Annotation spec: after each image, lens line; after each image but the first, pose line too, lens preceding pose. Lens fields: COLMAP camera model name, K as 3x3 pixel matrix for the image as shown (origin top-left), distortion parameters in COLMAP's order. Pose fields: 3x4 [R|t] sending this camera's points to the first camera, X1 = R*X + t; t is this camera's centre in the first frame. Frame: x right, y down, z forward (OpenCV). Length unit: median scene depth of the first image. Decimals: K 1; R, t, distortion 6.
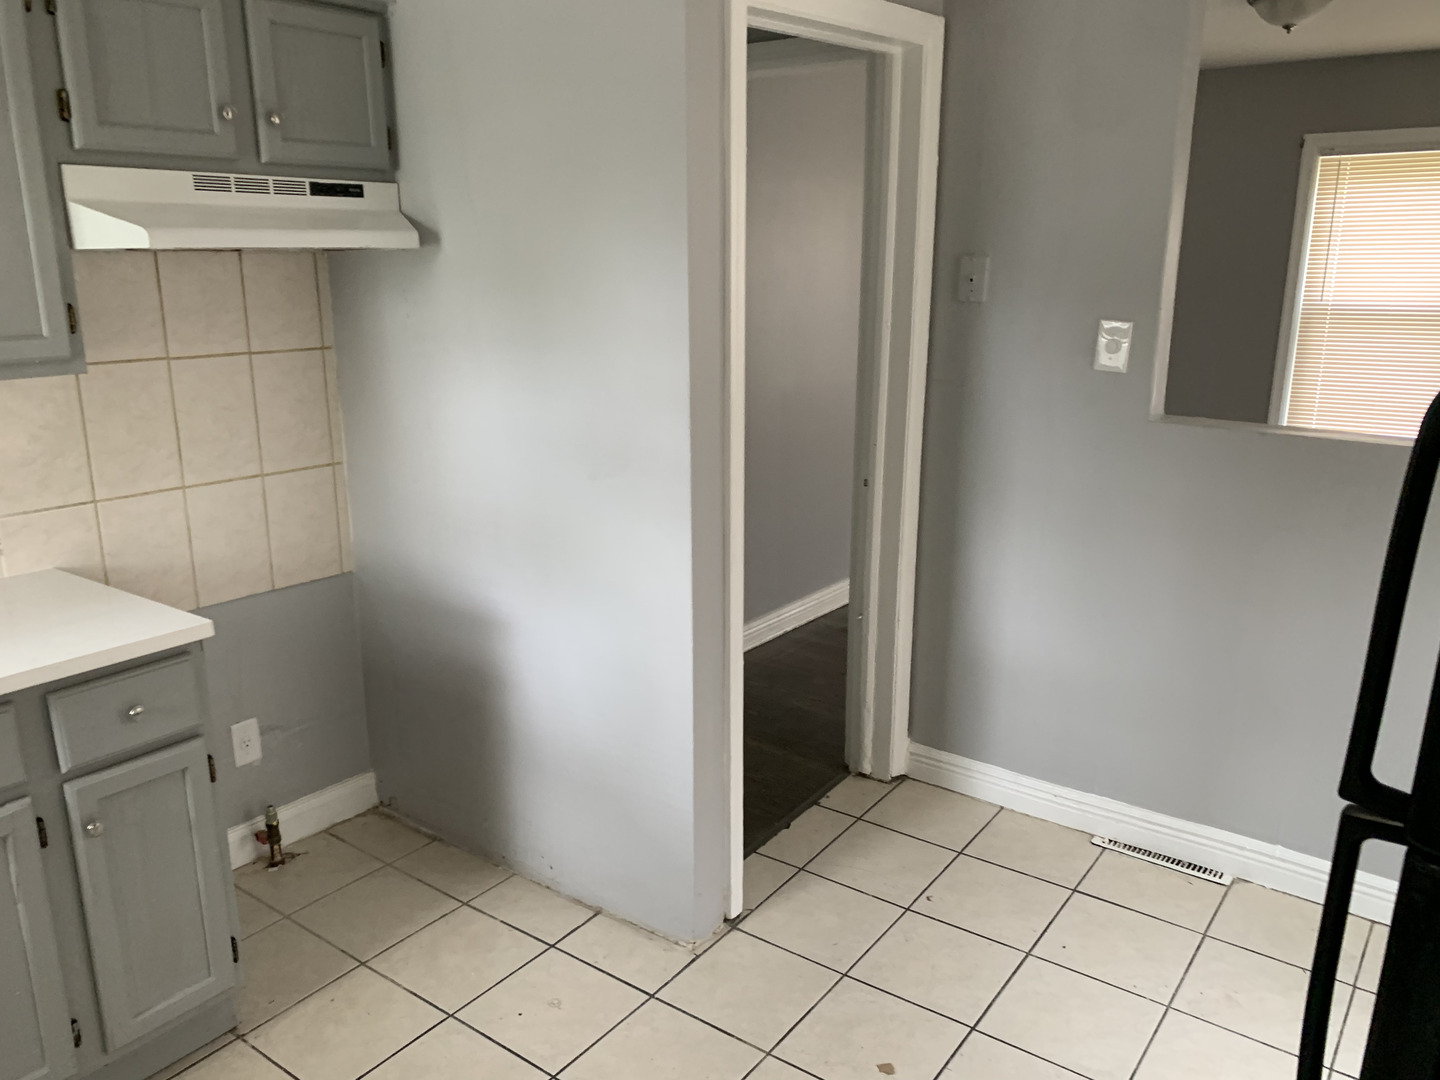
lens RADIAL K [[1091.5, 0, 719.1], [0, 1091.5, 543.4], [0, 0, 1]] dist [0.003005, 0.003367]
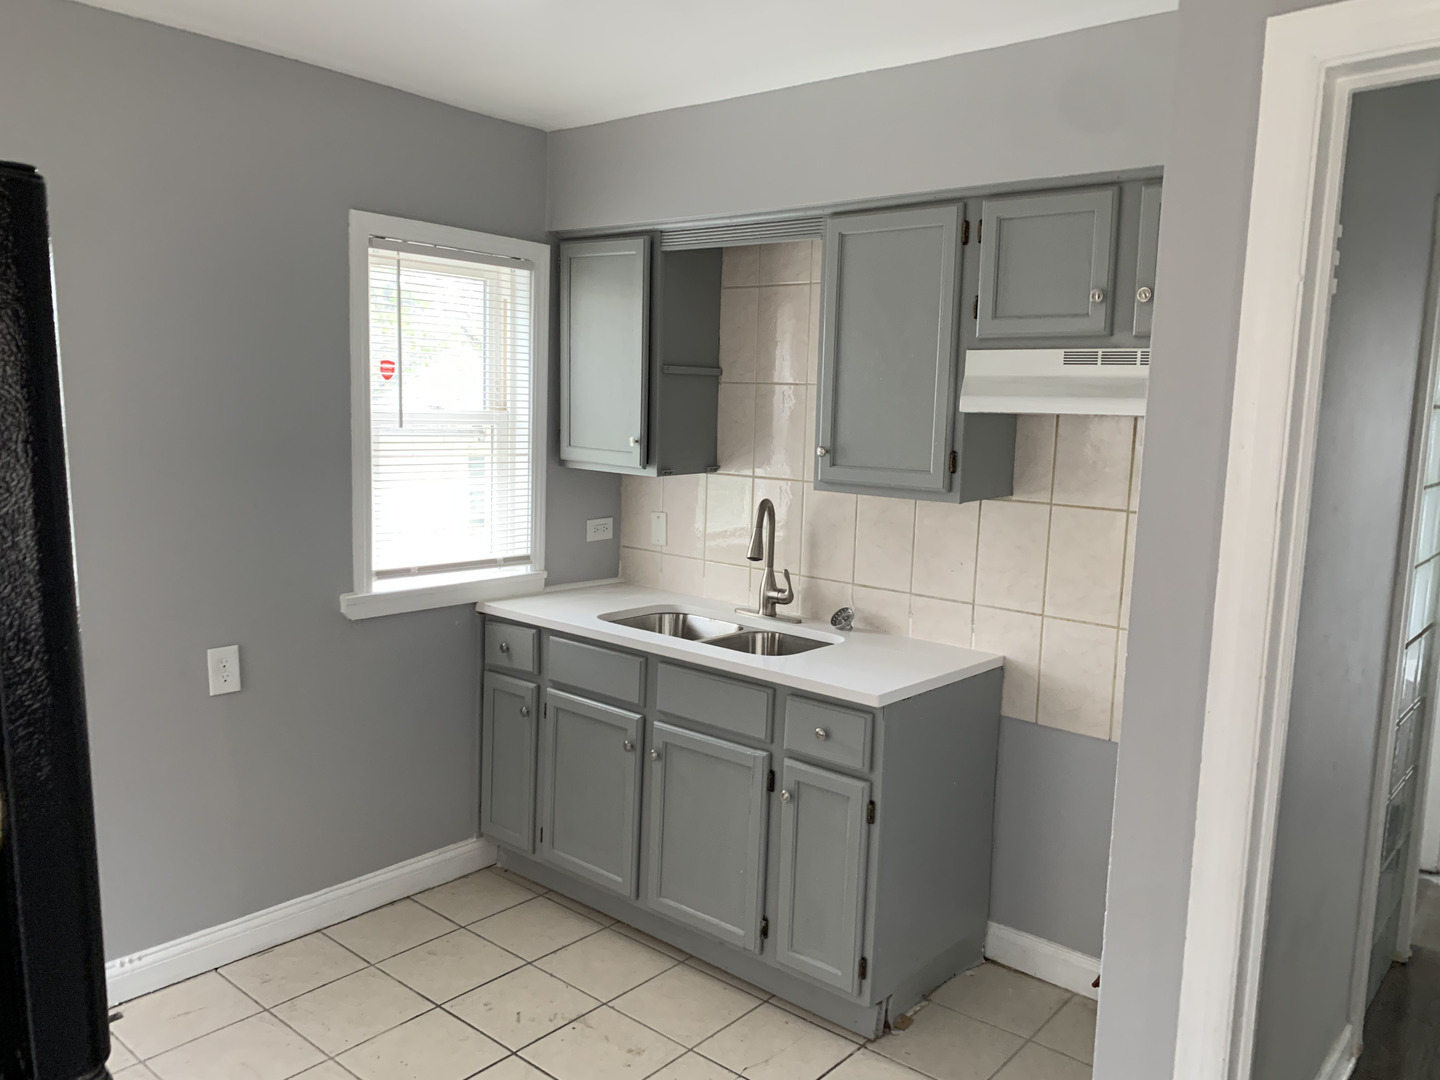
lens RADIAL K [[1091.5, 0, 715.8], [0, 1091.5, 542.4], [0, 0, 1]] dist [0.003005, 0.003367]
pose [[-0.066049, 0.129776, -0.989341, 0.709894], [-0.282841, 0.948404, 0.143289, -0.205606], [0.956890, 0.289290, -0.025935, 0.730561]]
